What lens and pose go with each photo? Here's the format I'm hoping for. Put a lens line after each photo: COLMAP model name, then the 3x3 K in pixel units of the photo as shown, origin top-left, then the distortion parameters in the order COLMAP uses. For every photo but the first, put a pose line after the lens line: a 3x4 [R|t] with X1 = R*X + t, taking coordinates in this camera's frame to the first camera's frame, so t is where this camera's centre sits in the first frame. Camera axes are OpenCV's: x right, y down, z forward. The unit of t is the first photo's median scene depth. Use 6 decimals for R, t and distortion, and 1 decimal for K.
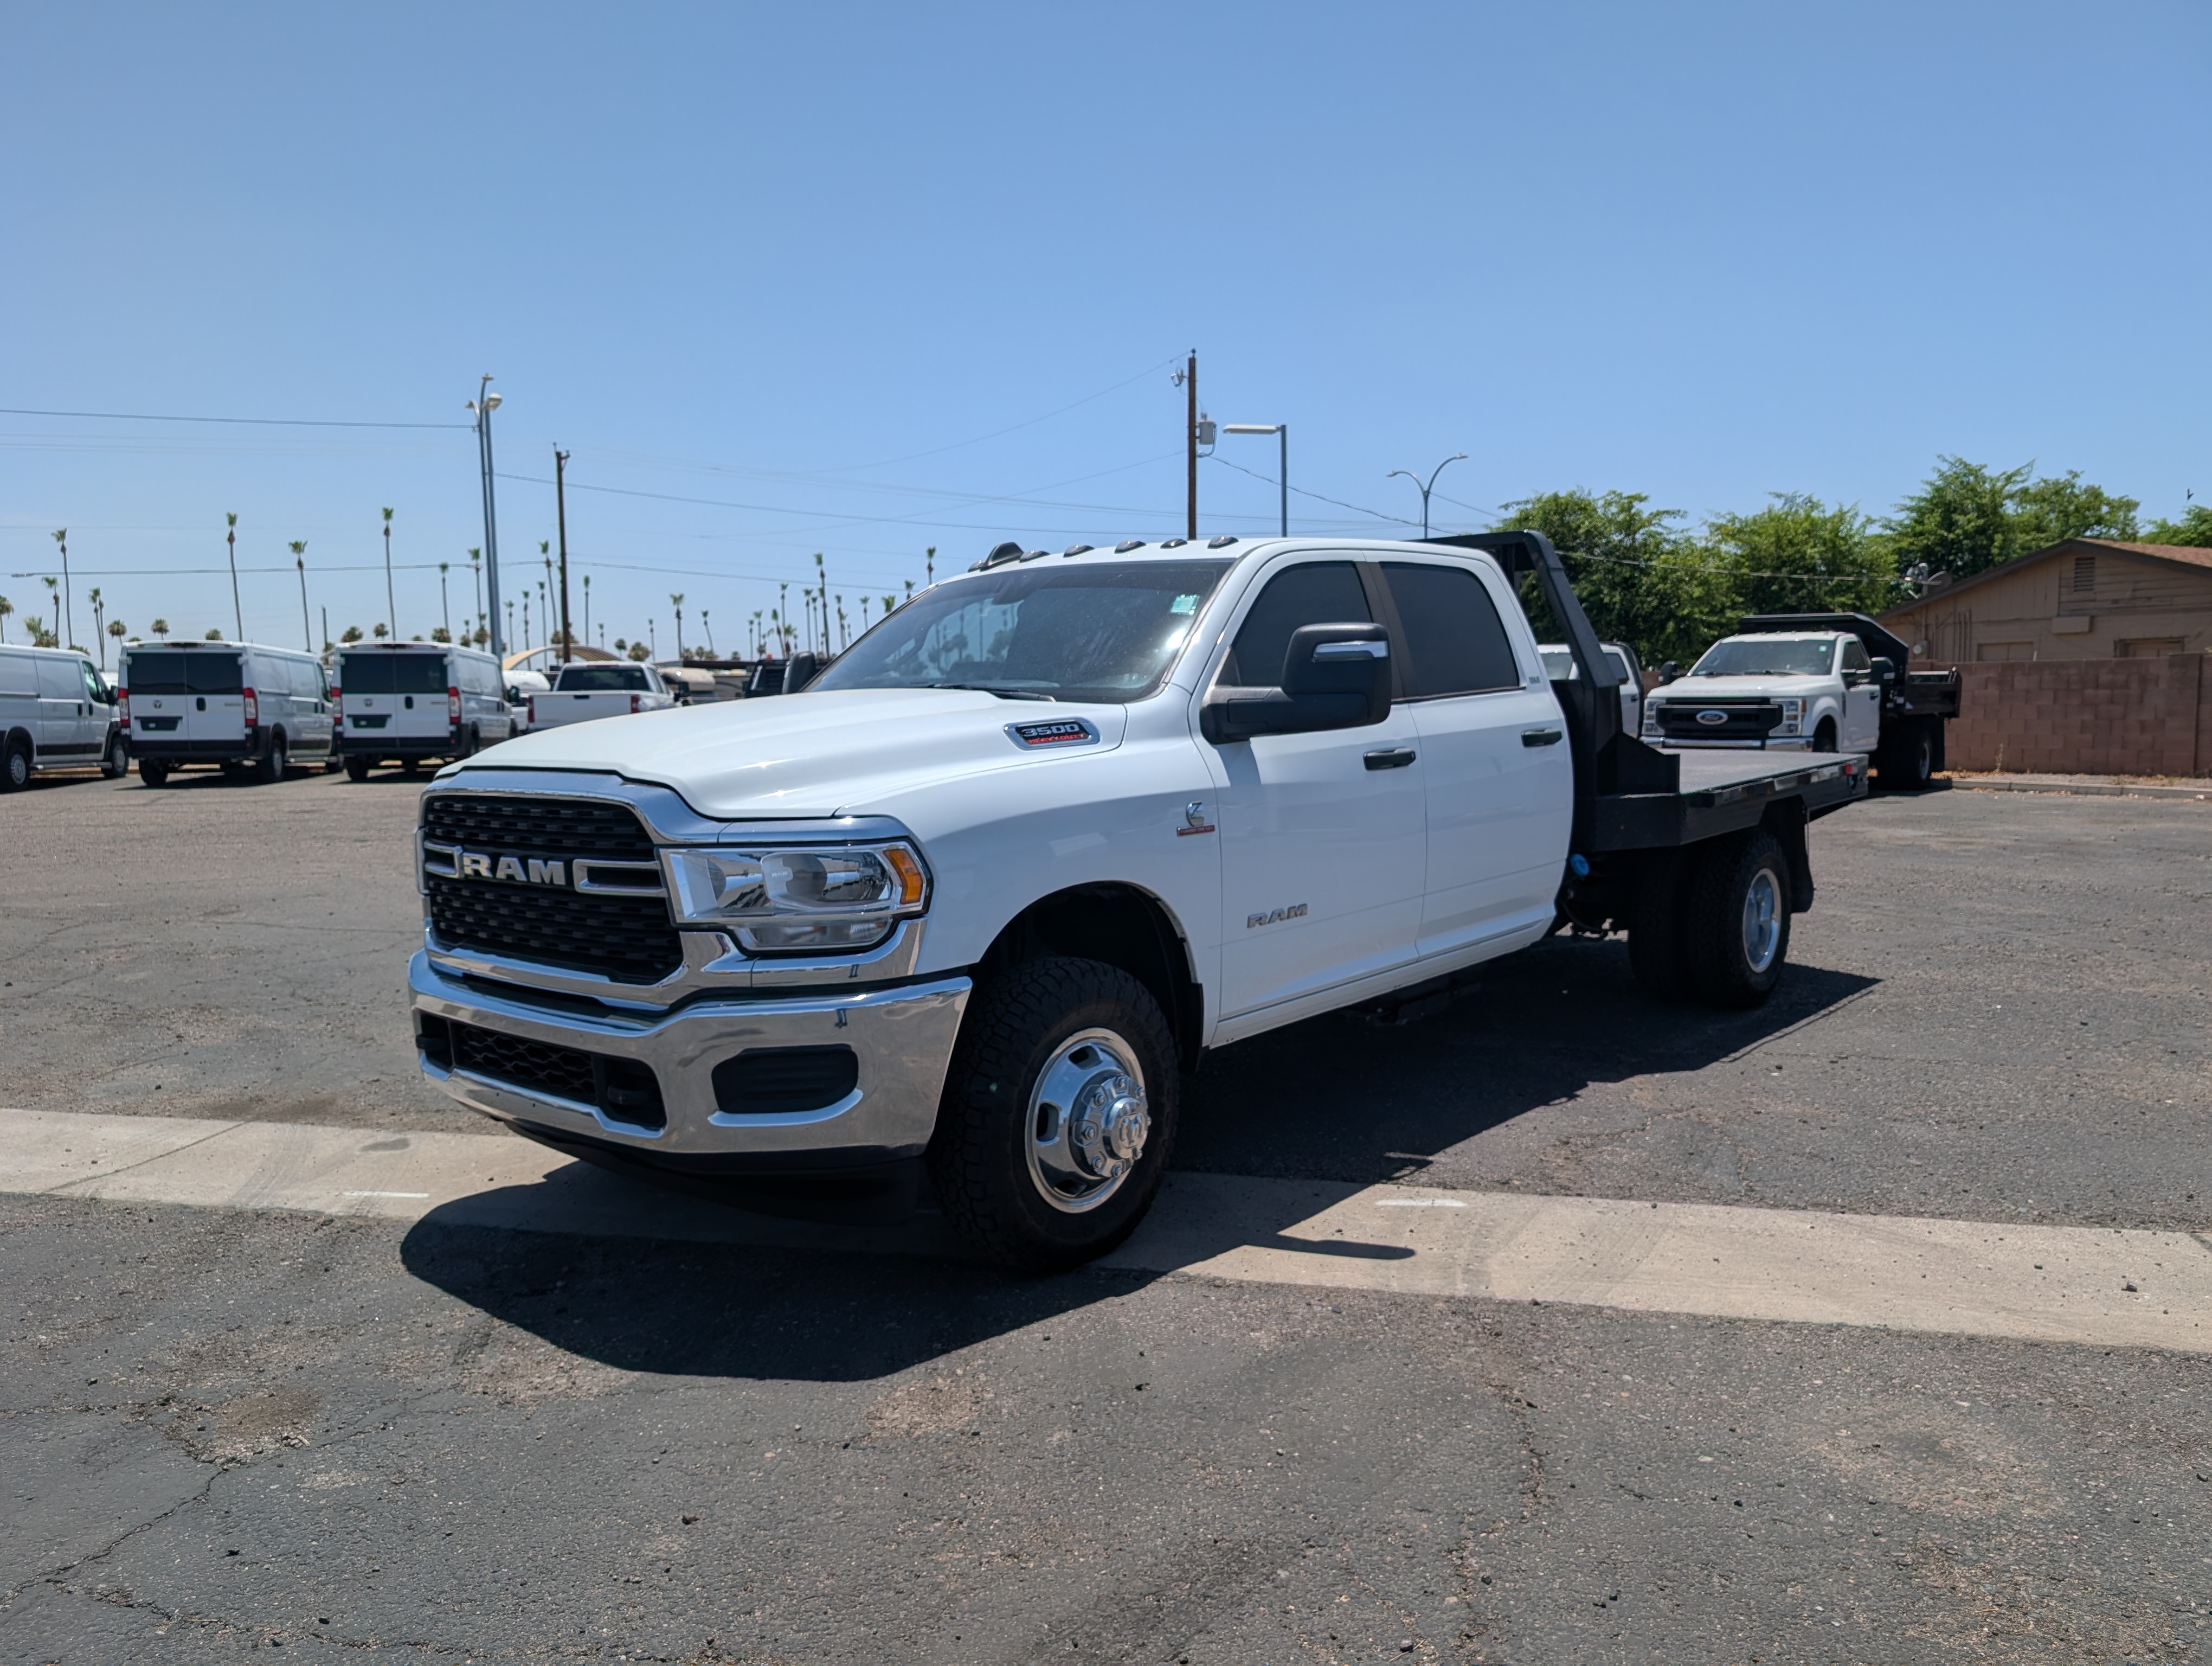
lens RADIAL K [[1565.1, 0, 1111.5], [0, 1565.1, 826.9], [0, 0, 1]] dist [0.004469, -0.001973]
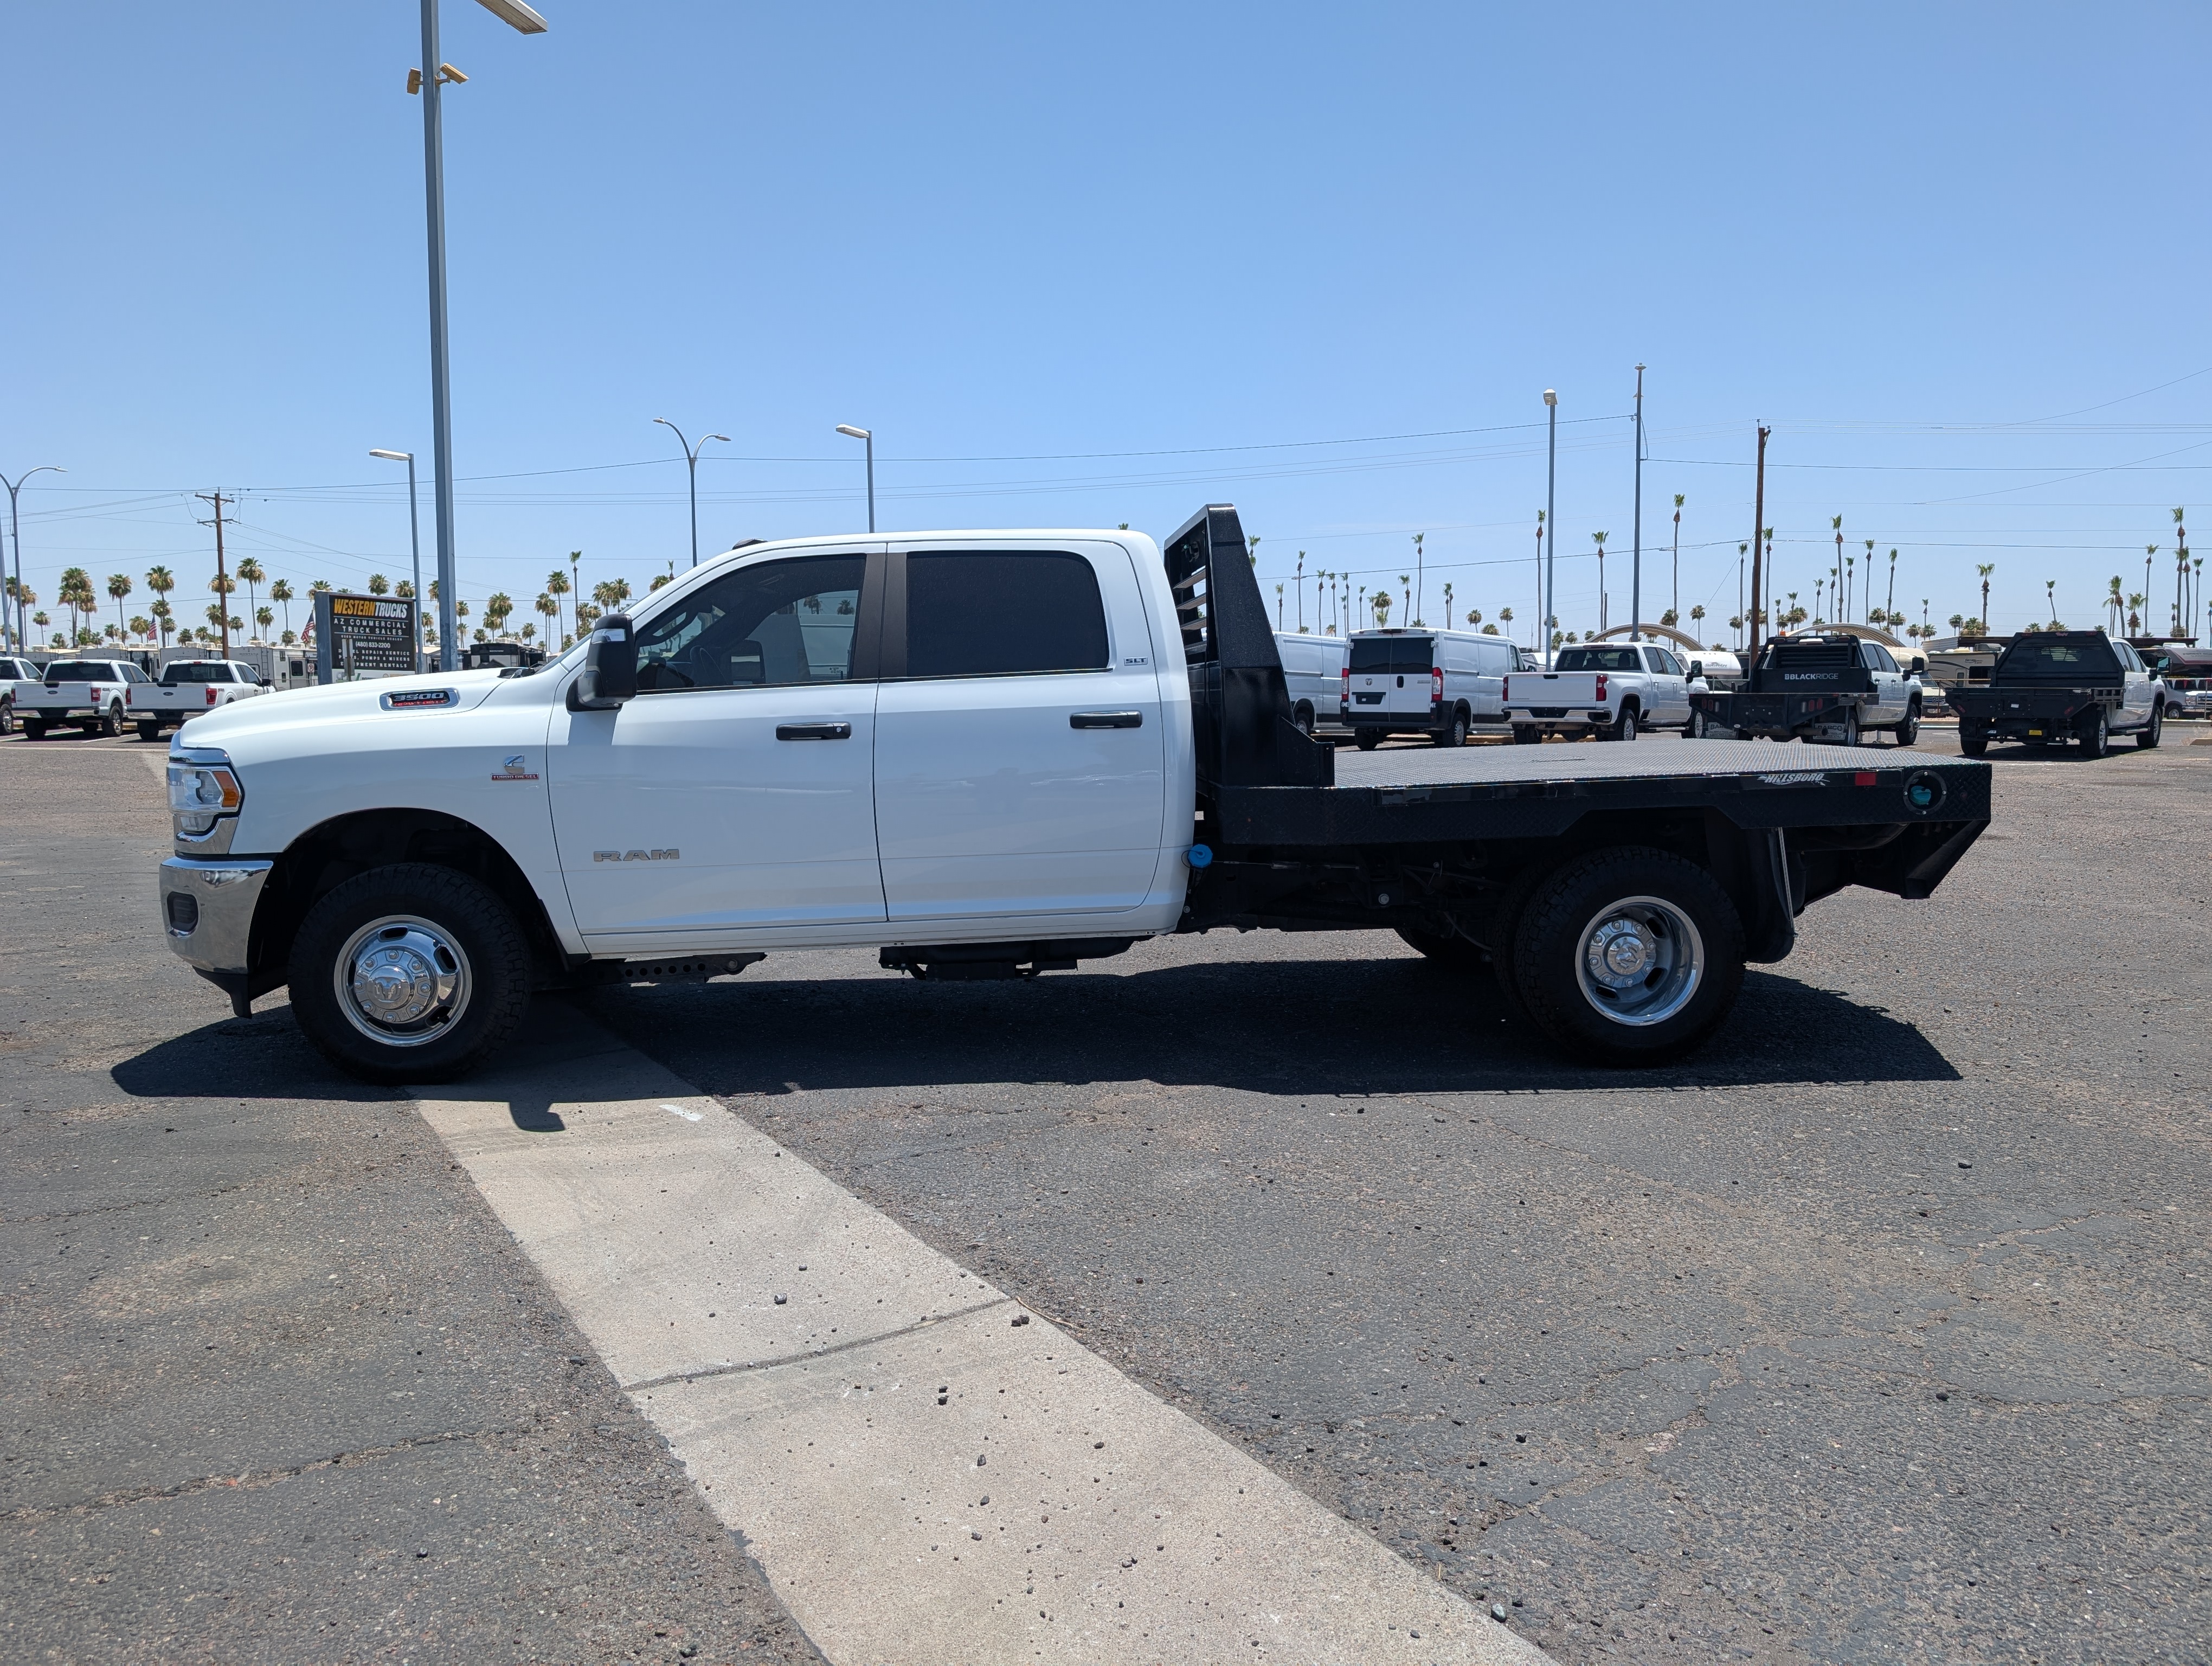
lens RADIAL K [[1532.5, 0, 1093.9], [0, 1532.5, 843.5], [0, 0, 1]] dist [0.018956, -0.001707]
pose [[0.727469, 0.080484, -0.681404, 1.172396], [-0.063337, 0.996733, 0.050111, -0.034062], [0.683211, 0.006704, 0.730190, 0.373875]]
